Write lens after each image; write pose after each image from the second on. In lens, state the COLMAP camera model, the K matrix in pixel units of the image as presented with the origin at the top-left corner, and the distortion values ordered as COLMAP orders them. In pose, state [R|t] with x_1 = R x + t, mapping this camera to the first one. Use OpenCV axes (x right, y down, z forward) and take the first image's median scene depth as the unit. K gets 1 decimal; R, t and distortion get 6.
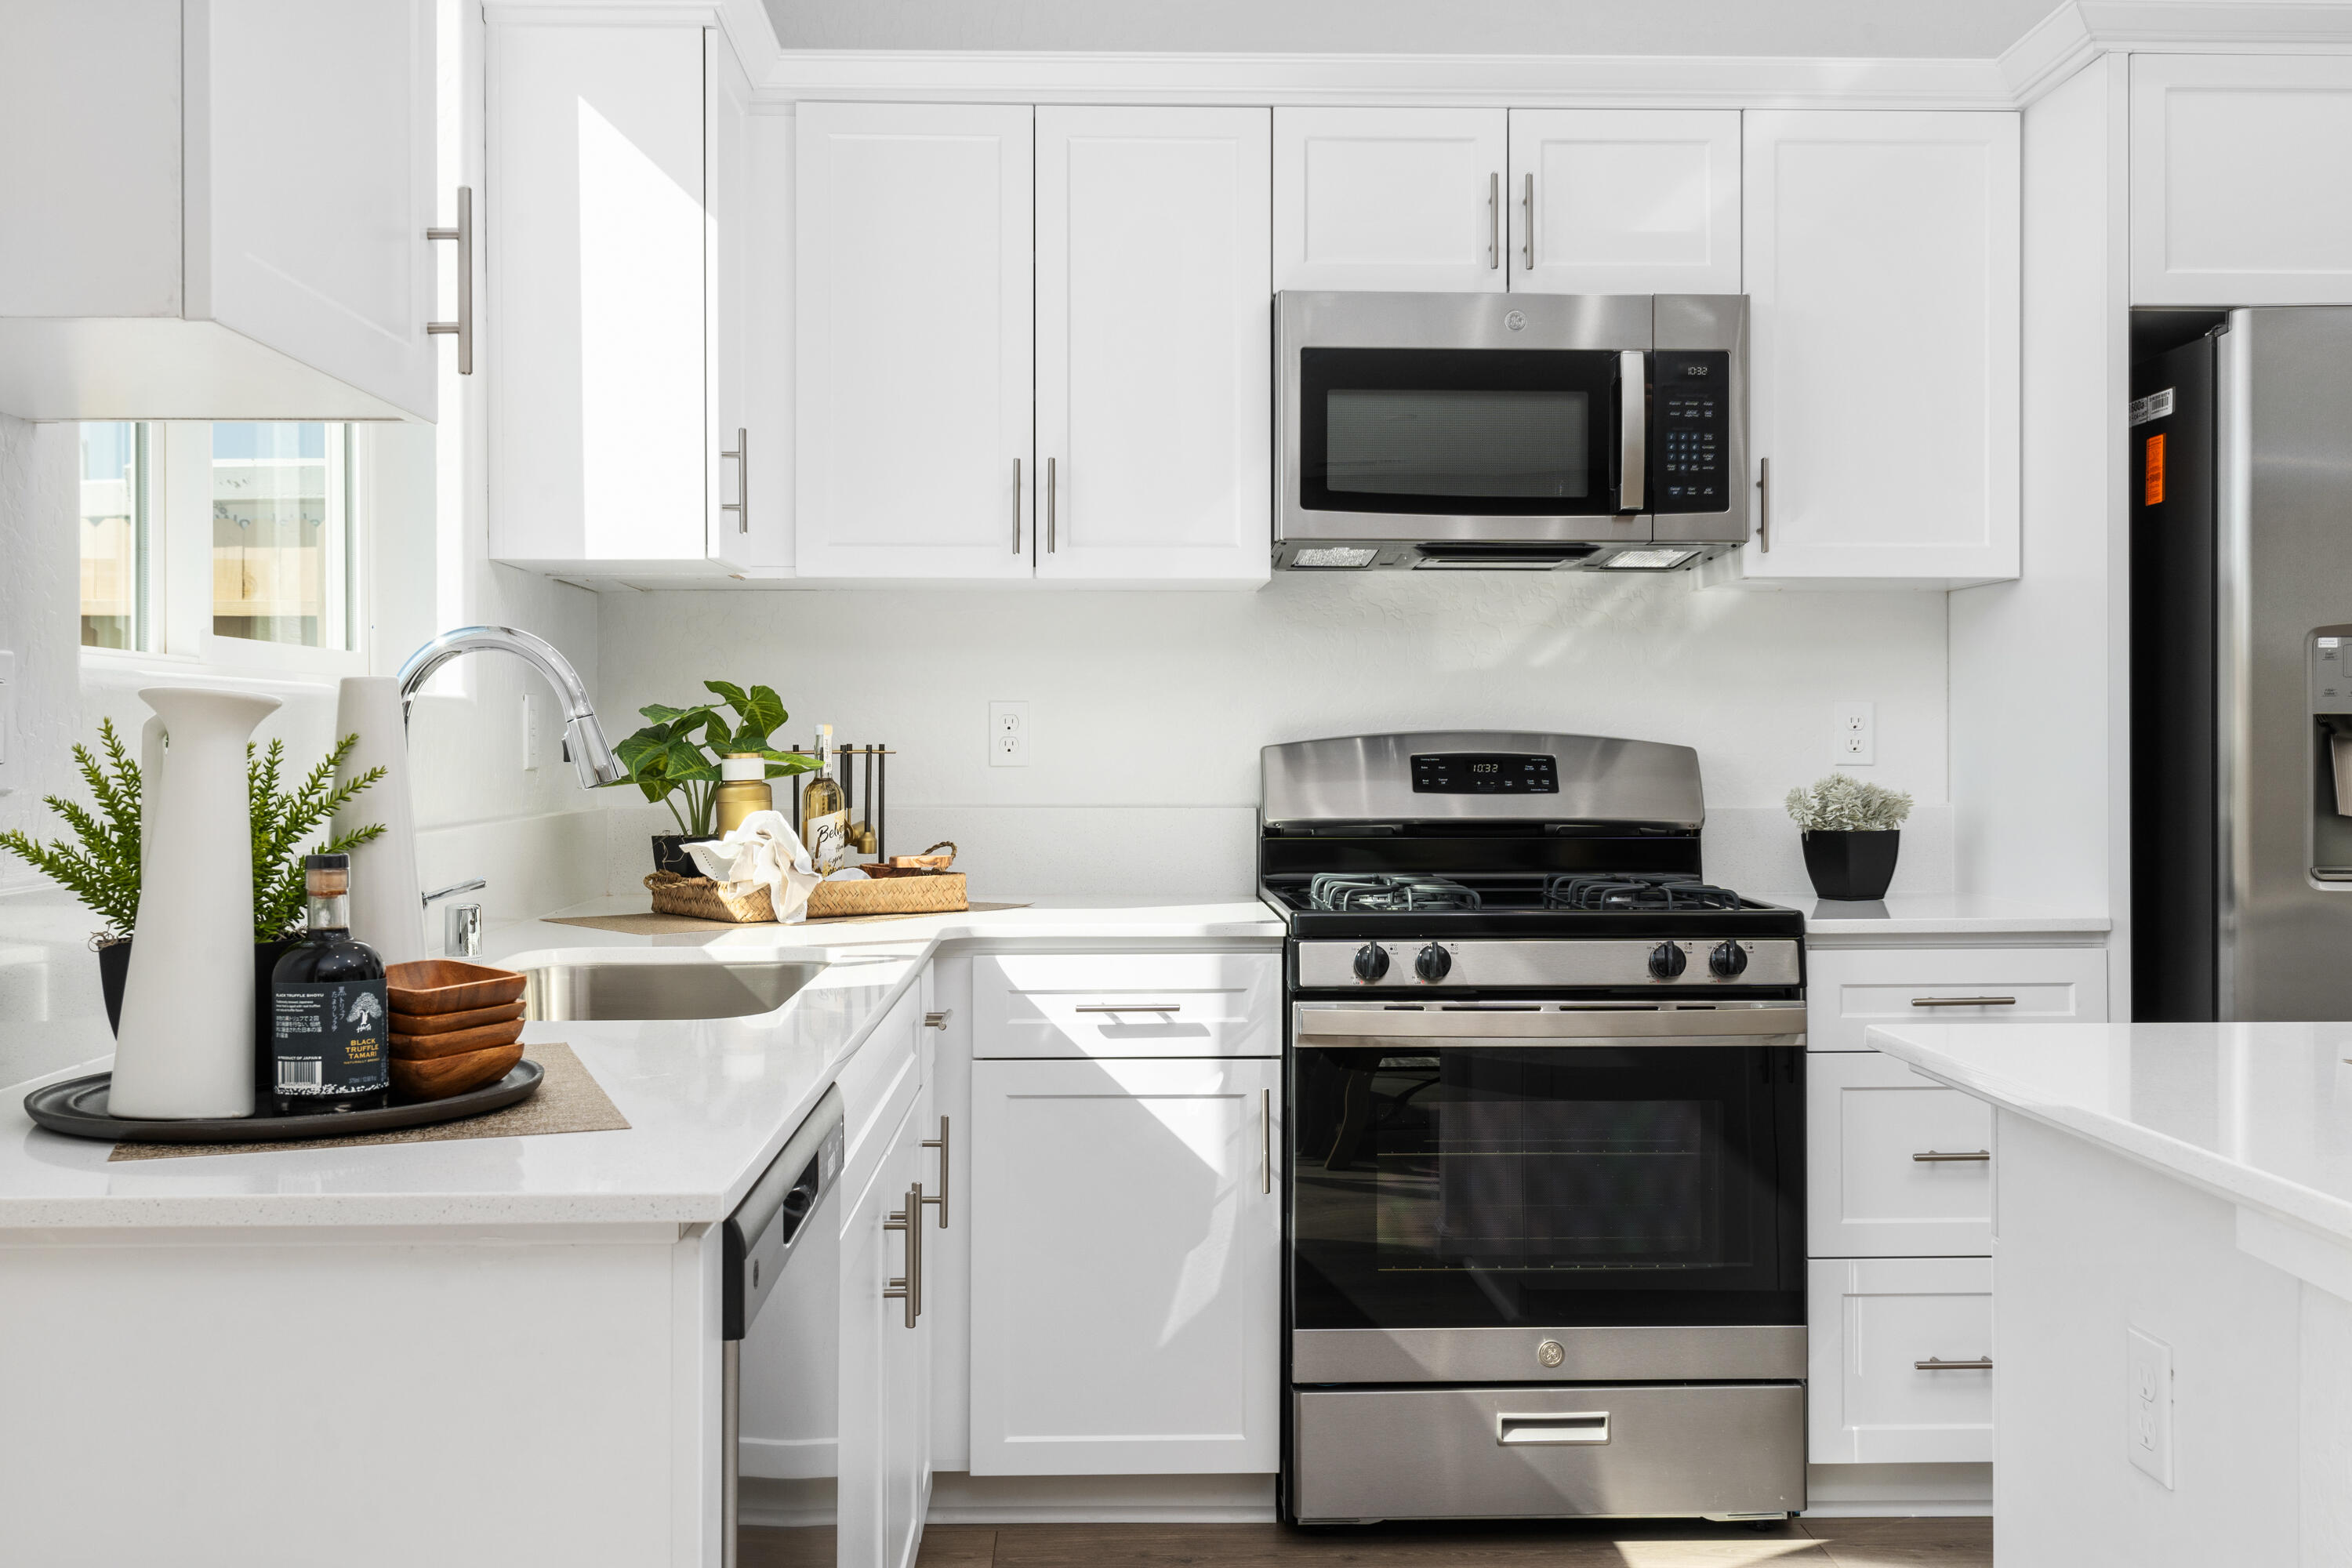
lens RADIAL K [[2159.4, 0, 1151.8], [0, 2159.4, 739.6], [0, 0, 1]] dist [0.000409, 0.000000]
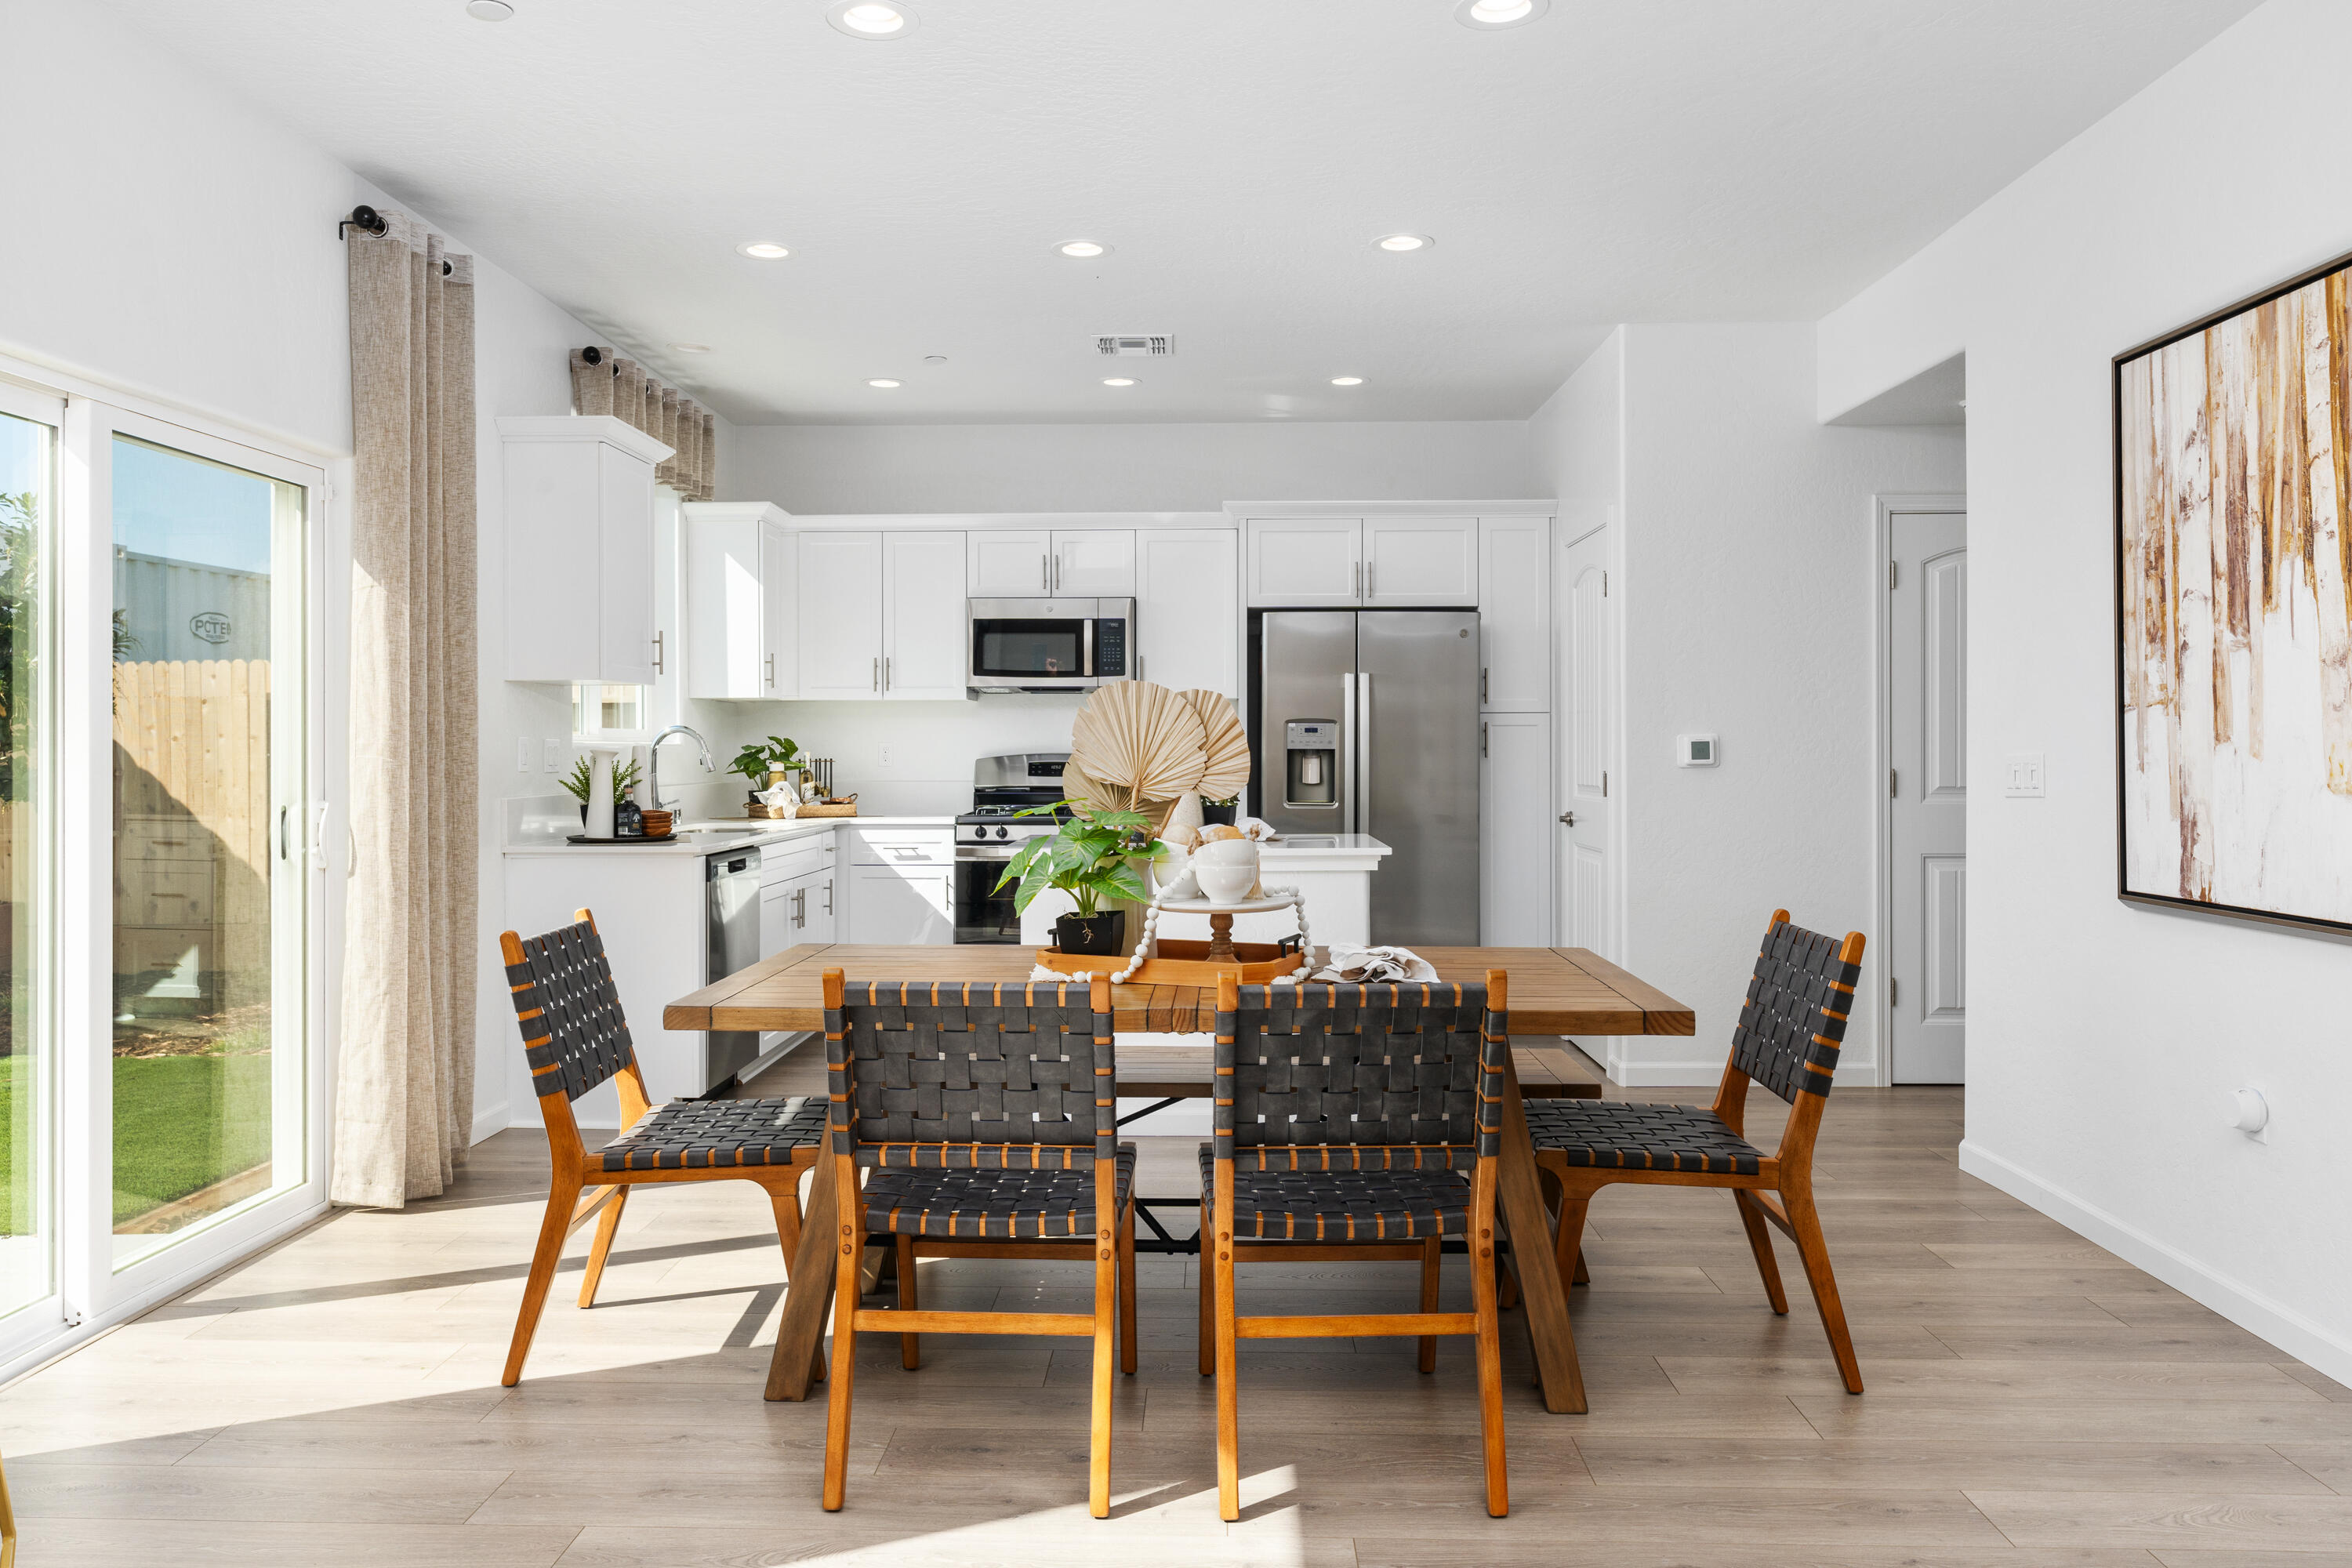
lens RADIAL K [[1643.0, 0, 1165.9], [0, 1643.0, 741.5], [0, 0, 1]] dist [-0.009918, -0.000696]
pose [[0.997514, -0.001098, -0.070459, 0.474024], [0.000868, 0.999994, -0.003297, -0.013013], [0.070462, 0.003228, 0.997509, -1.135819]]
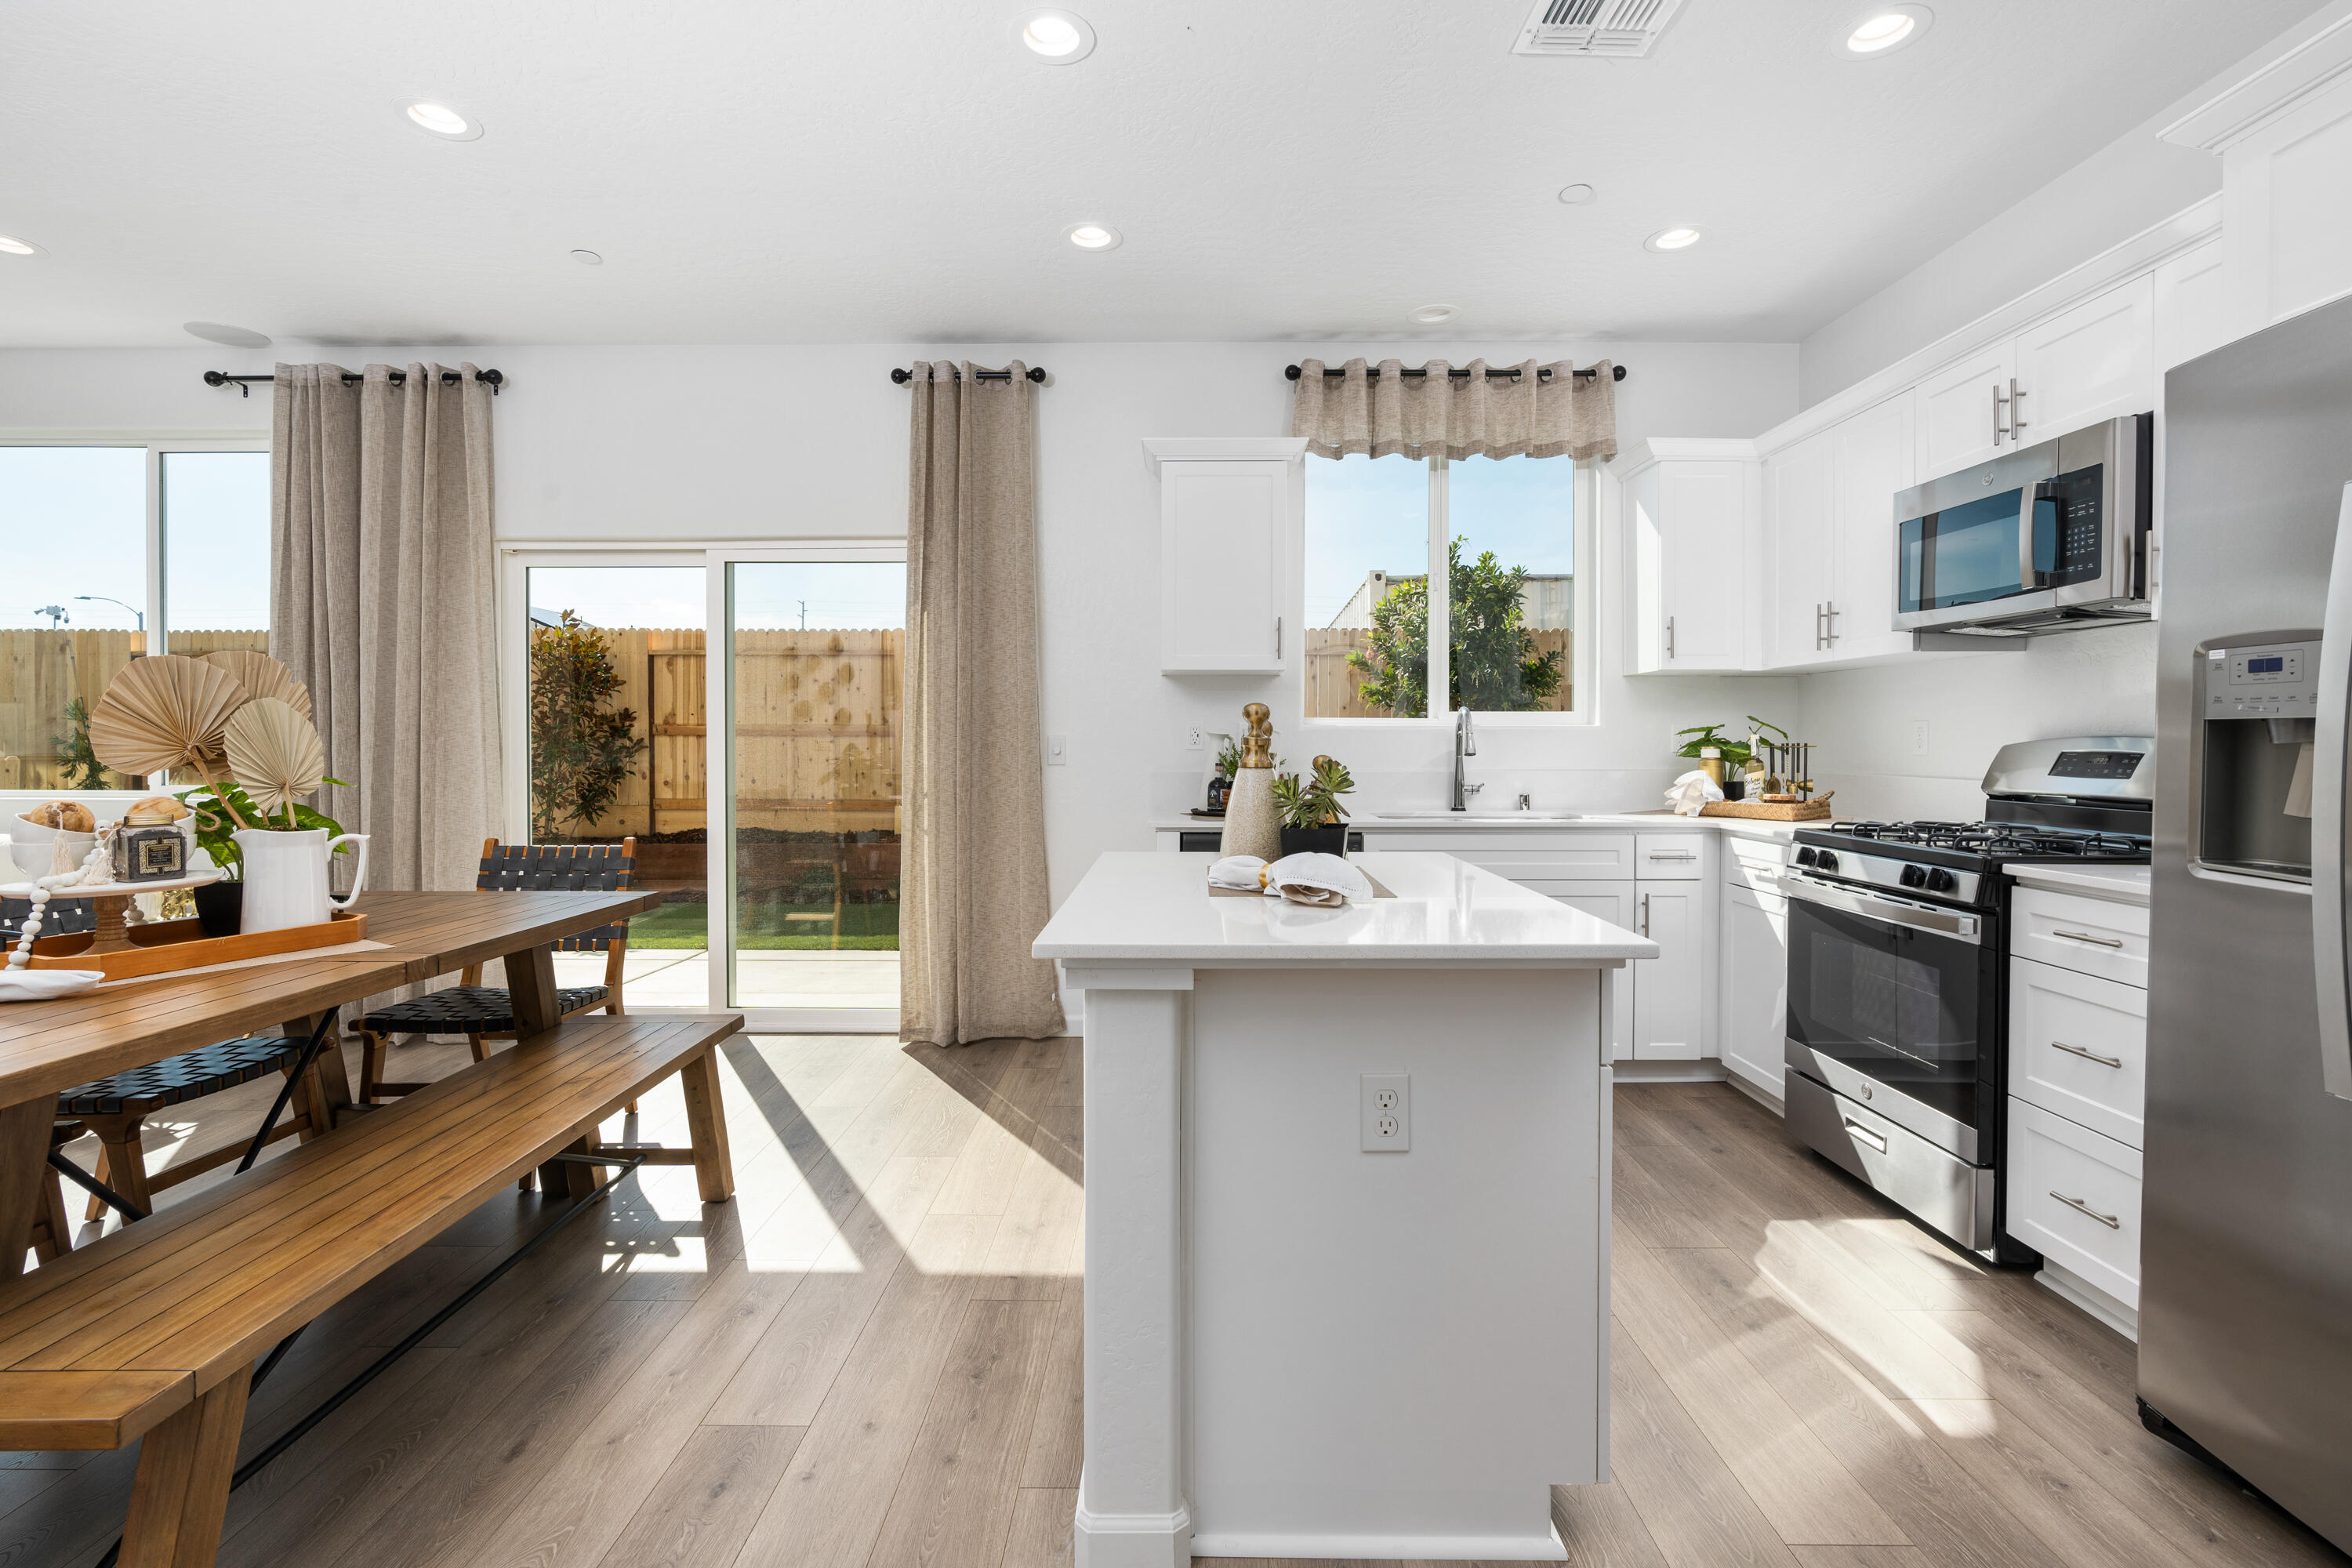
lens RADIAL K [[1073.7, 0, 1184.1], [0, 1073.7, 750.9], [0, 0, 1]] dist [-0.009069, 0.003881]
pose [[-0.034897, 0.009449, -0.999346, 0.989161], [0.001356, 0.999955, 0.009407, -0.001297], [0.999390, -0.001027, -0.034908, 0.437918]]
